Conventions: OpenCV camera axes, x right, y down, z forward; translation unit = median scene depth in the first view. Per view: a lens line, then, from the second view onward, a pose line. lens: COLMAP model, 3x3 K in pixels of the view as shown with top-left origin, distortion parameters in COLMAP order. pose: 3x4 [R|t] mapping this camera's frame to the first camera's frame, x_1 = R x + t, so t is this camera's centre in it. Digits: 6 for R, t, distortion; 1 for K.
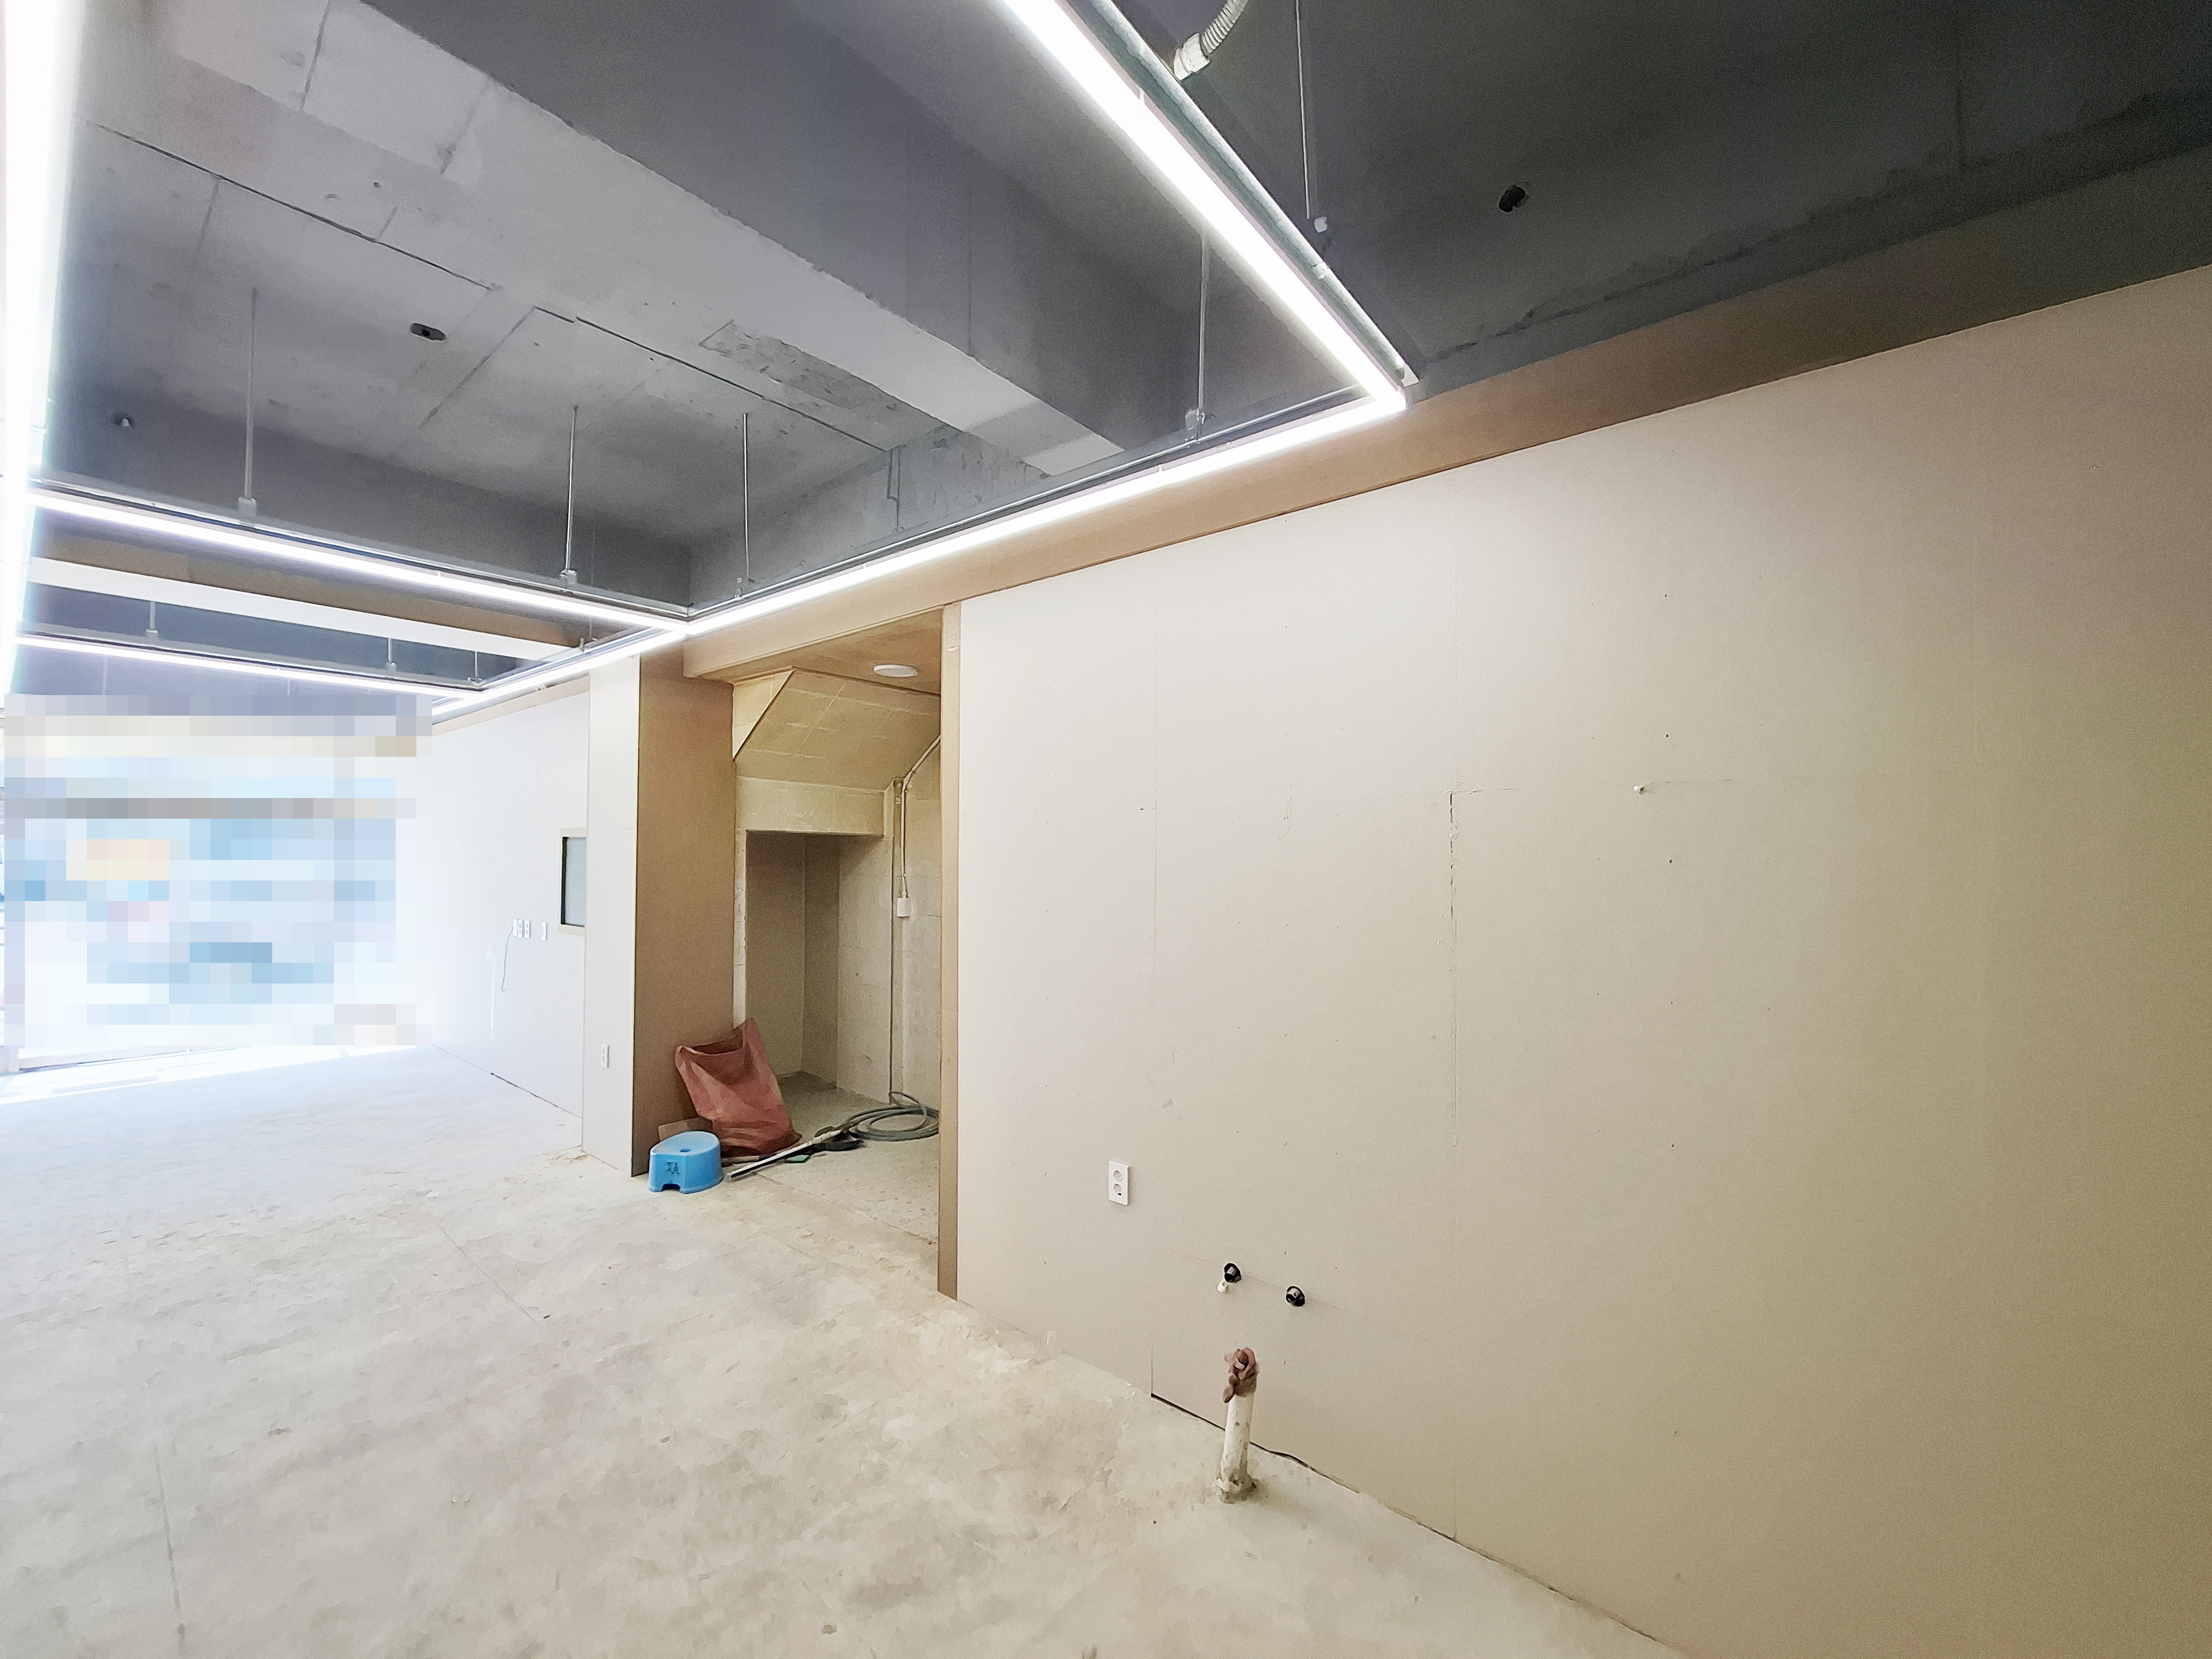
lens RADIAL K [[879.8, 0, 1106.5], [0, 879.8, 833.7], [0, 0, 1]] dist [0.002362, -0.000078]
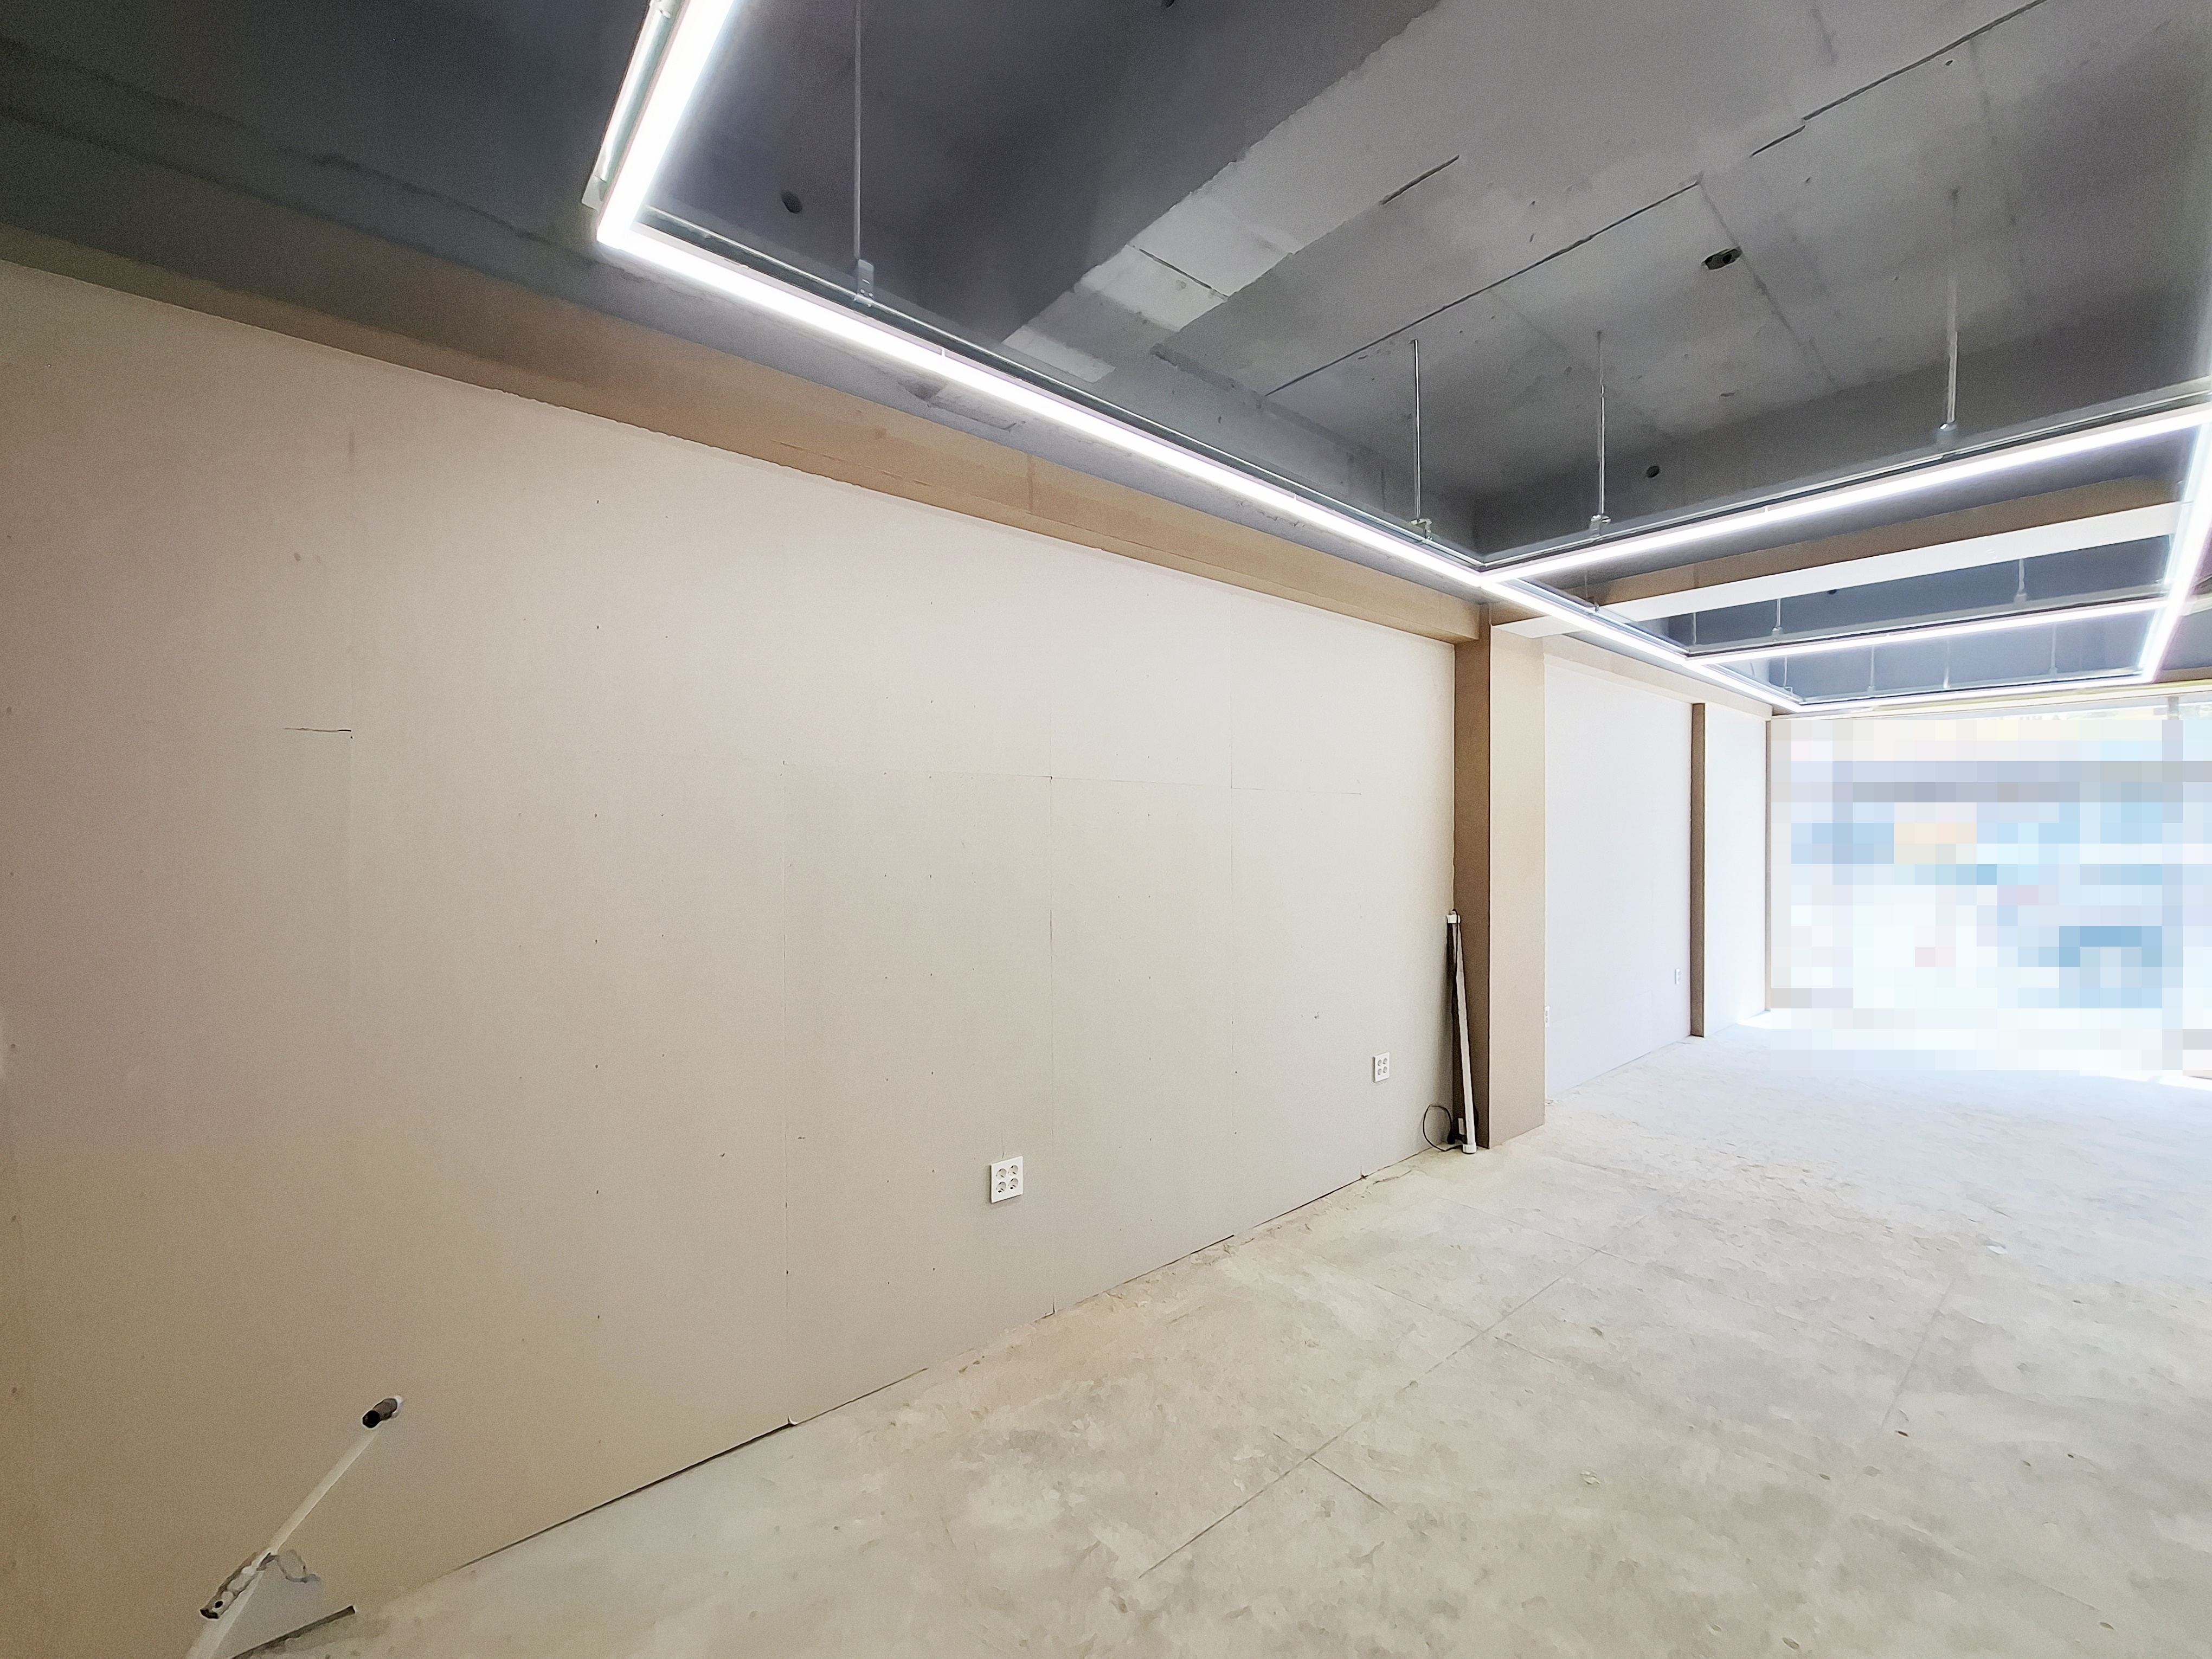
lens RADIAL K [[879.8, 0, 1110.1], [0, 879.8, 833.7], [0, 0, 1]] dist [0.002362, -0.000078]
pose [[-0.200972, -0.005311, -0.979583, 0.235268], [0.022744, 0.999690, -0.010086, 0.025971], [0.979333, -0.024306, -0.200789, 0.485317]]
